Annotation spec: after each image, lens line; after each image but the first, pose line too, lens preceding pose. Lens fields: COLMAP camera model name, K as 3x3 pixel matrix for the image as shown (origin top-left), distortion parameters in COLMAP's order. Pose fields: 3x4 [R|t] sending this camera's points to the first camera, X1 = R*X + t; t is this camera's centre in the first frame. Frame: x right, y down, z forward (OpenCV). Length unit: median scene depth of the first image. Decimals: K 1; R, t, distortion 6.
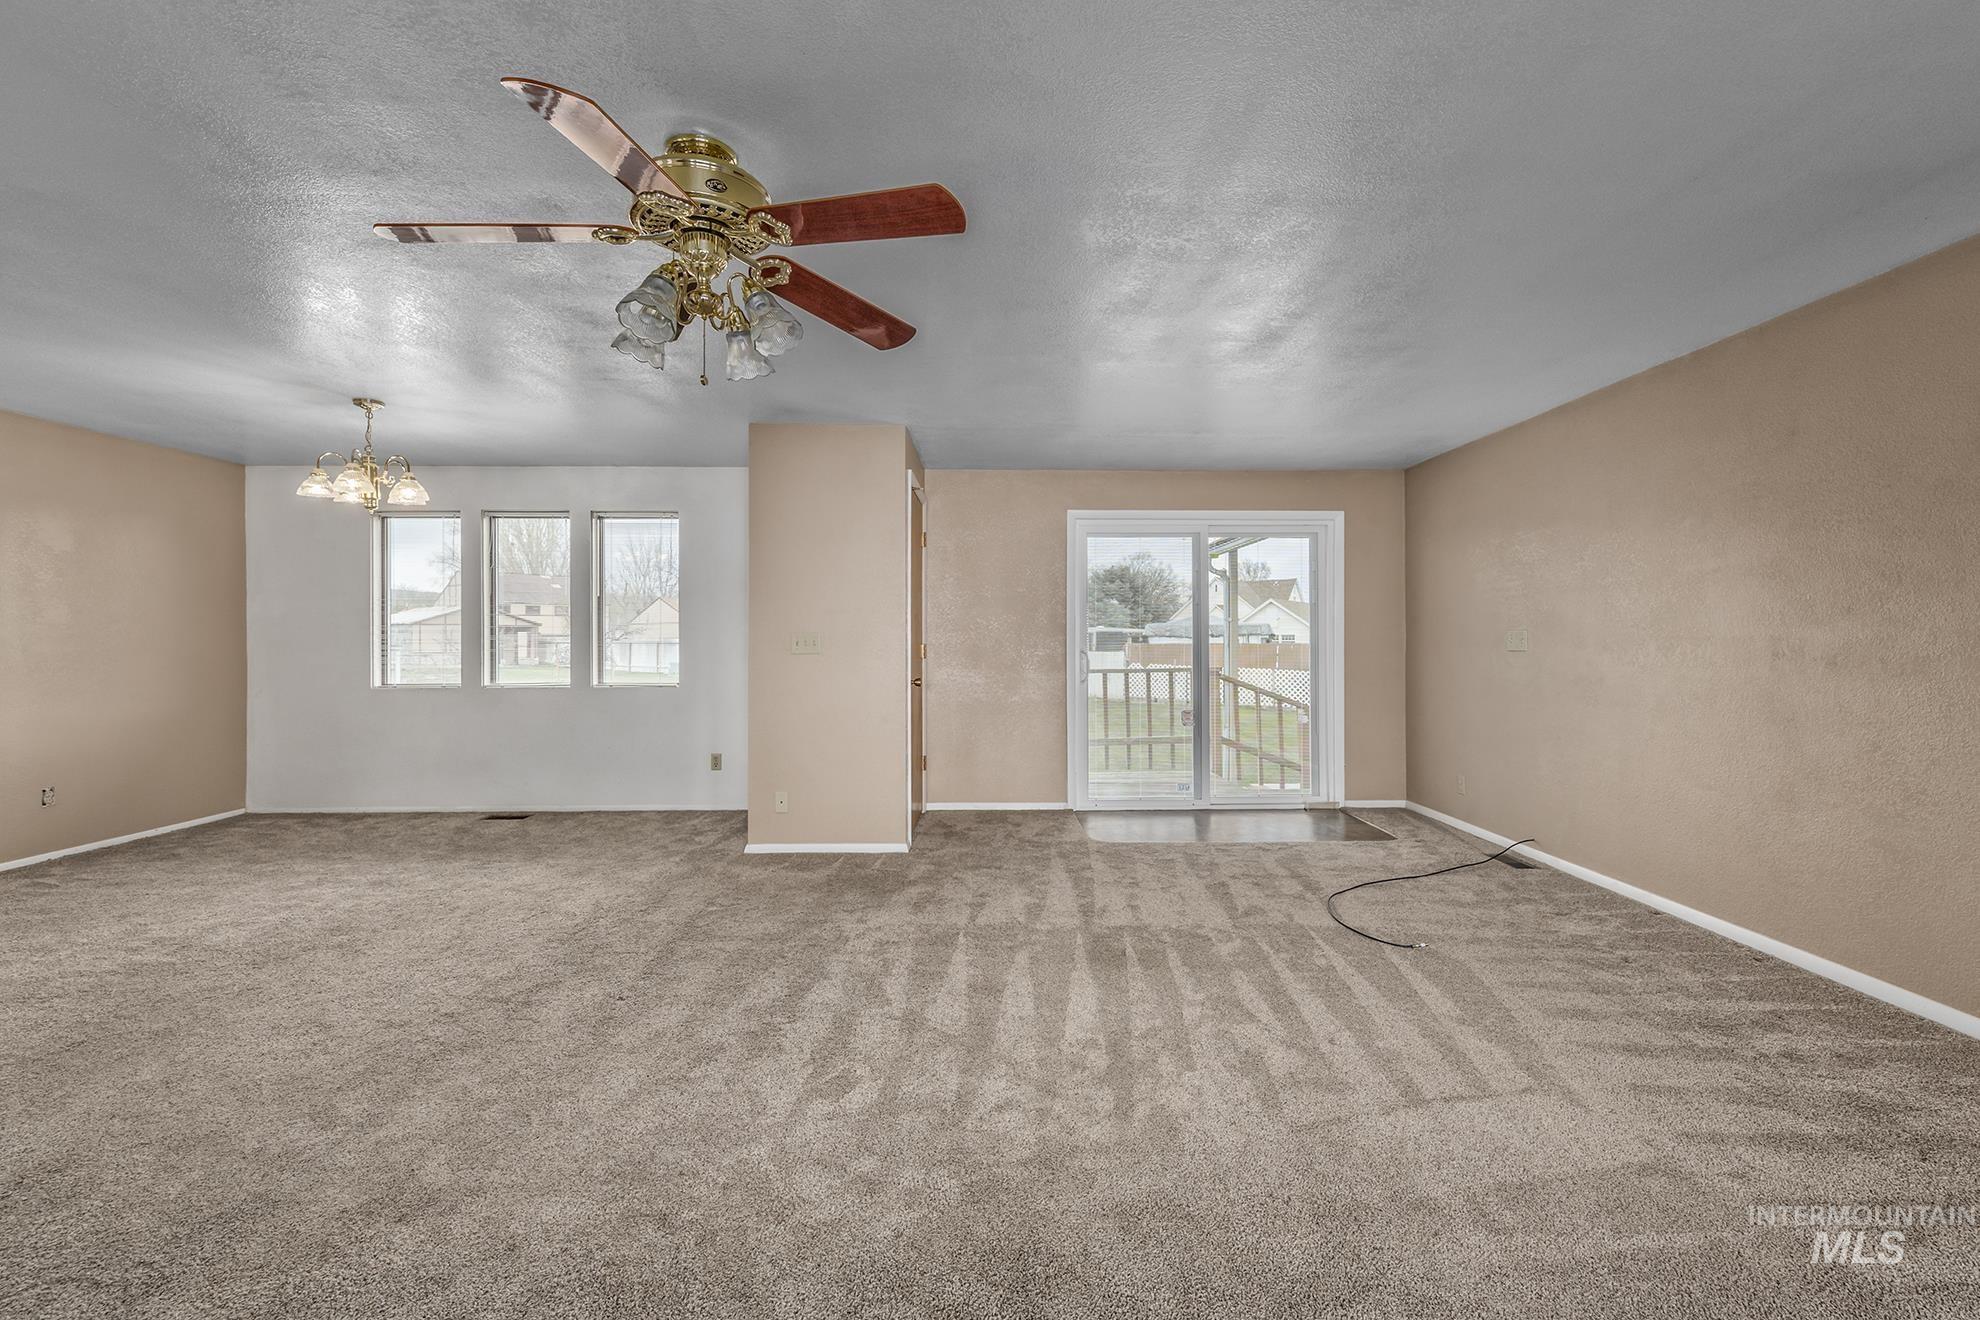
lens RADIAL K [[827.4, 0, 1007.2], [0, 827.4, 643.3], [0, 0, 1]] dist [-0.010664, 0.000147]
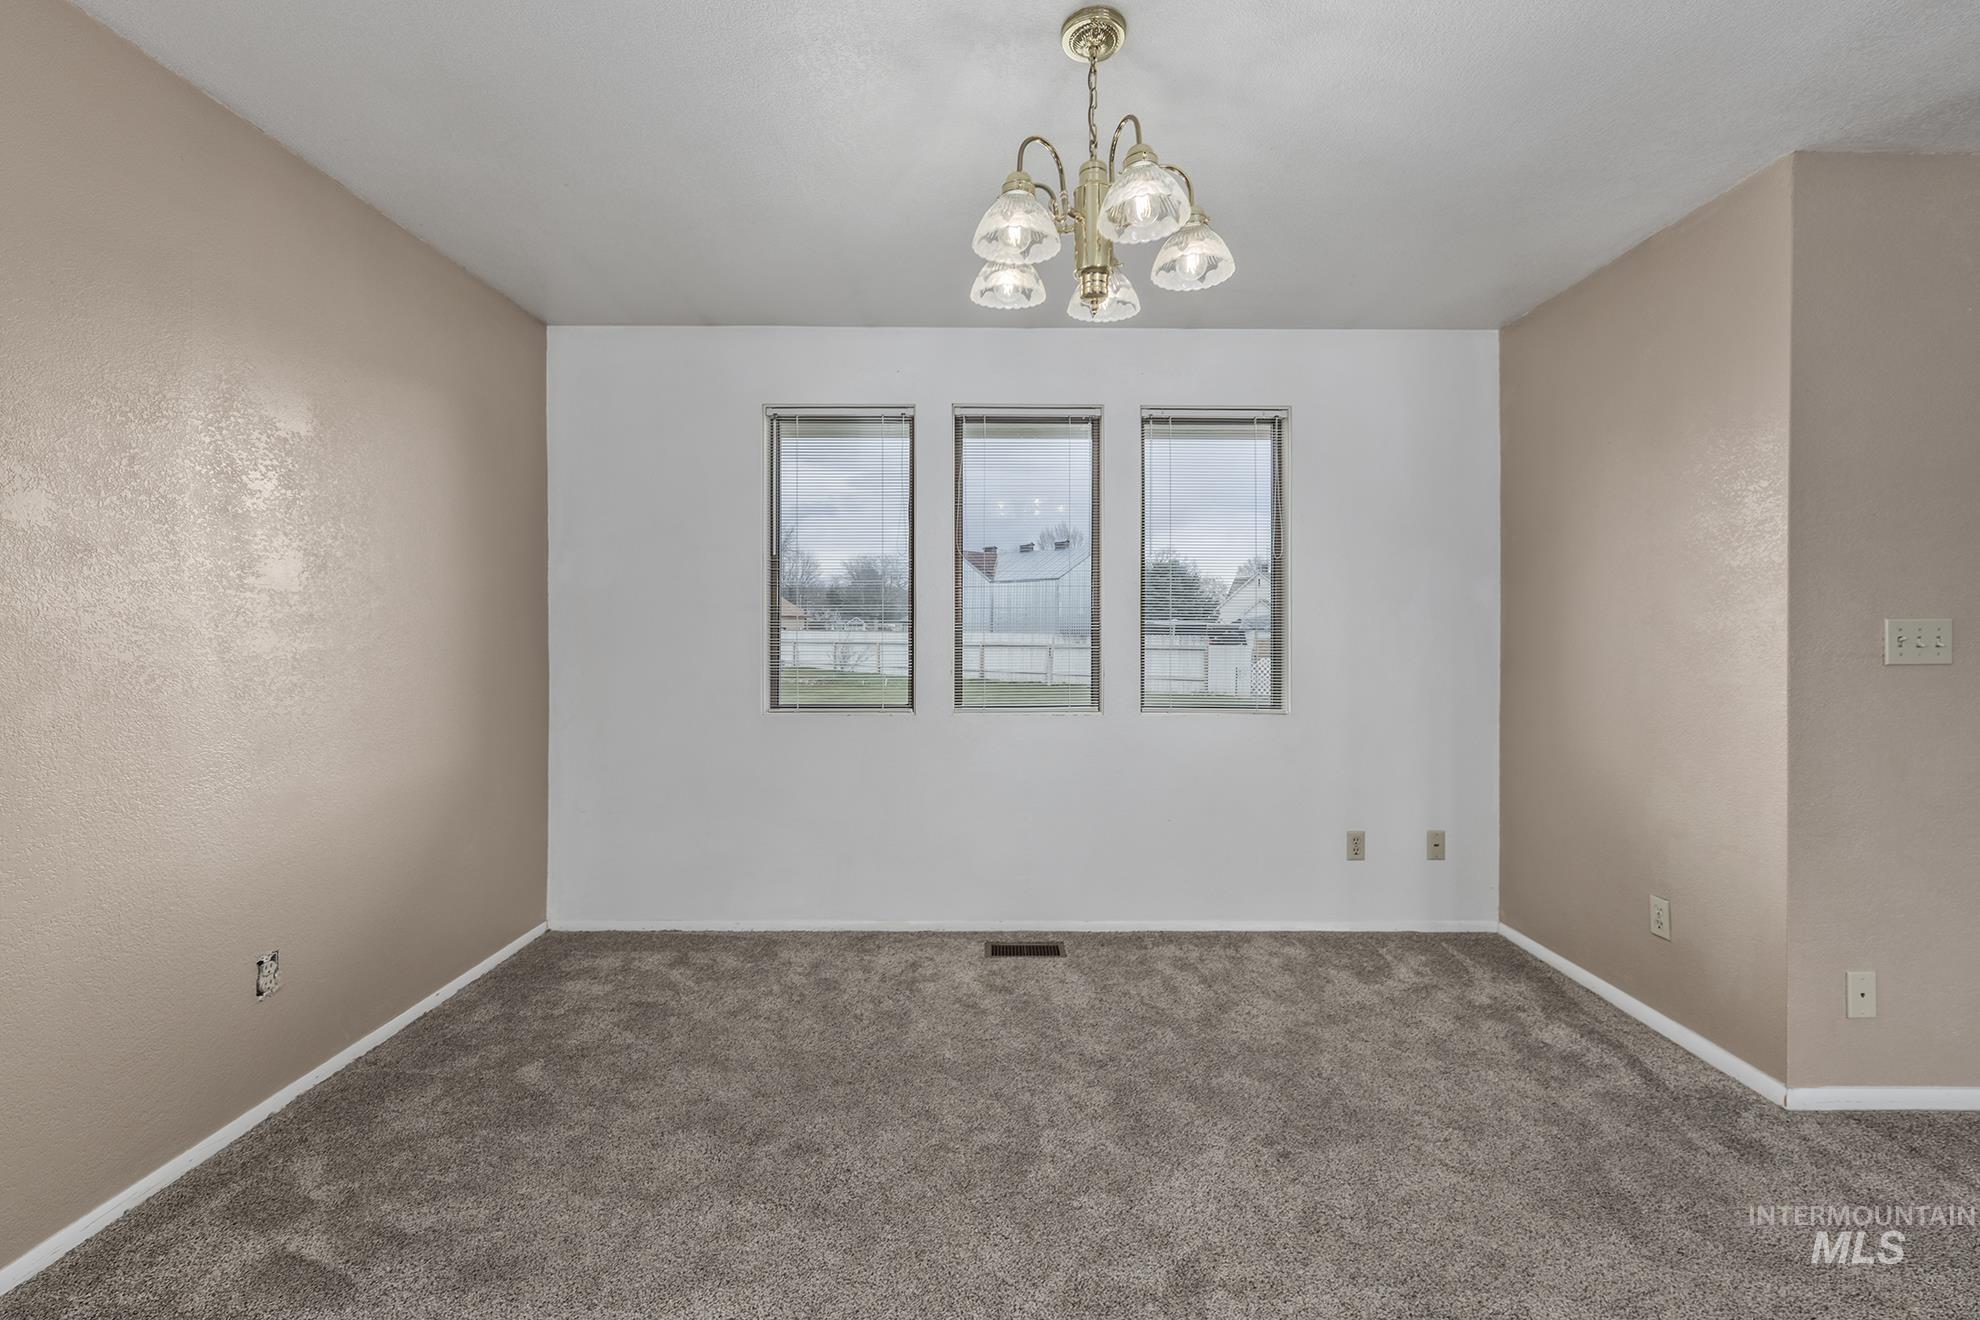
lens RADIAL K [[783.9, 0, 968.2], [0, 783.9, 640.4], [0, 0, 1]] dist [-0.002709, 0.000803]
pose [[0.999746, 0.004862, -0.022010, -0.789023], [-0.004746, 0.999975, 0.005296, -0.000749], [0.022035, -0.005191, 0.999744, 0.583626]]
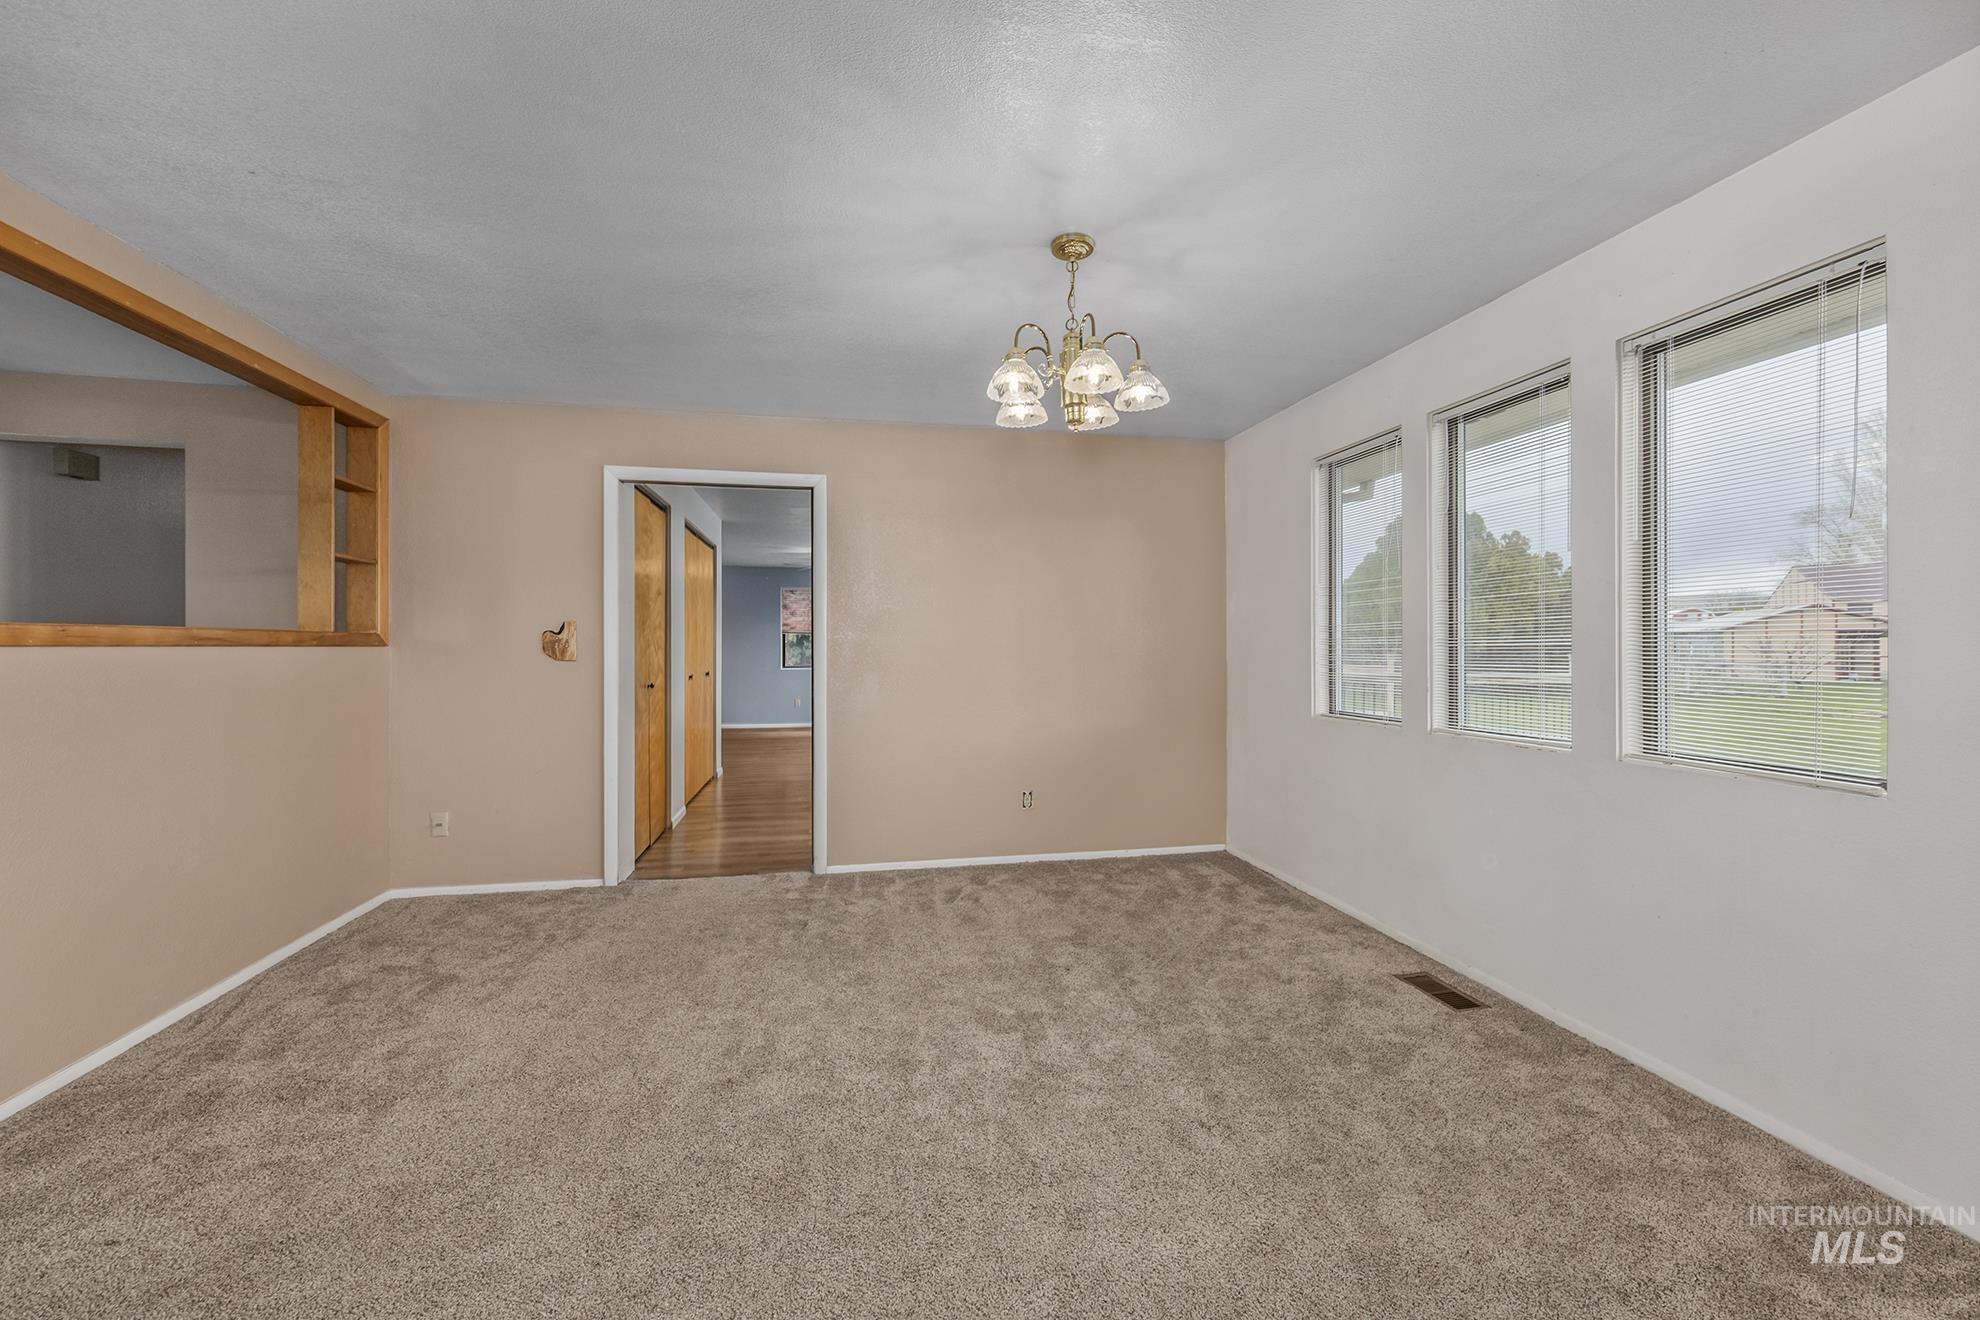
lens RADIAL K [[783.9, 0, 1004.1], [0, 783.9, 644.2], [0, 0, 1]] dist [-0.002709, 0.000803]
pose [[0.188546, -0.003771, -0.982057, -0.219476], [-0.004169, 0.999981, -0.004641, -0.002189], [0.982056, 0.004969, 0.188527, 0.793150]]
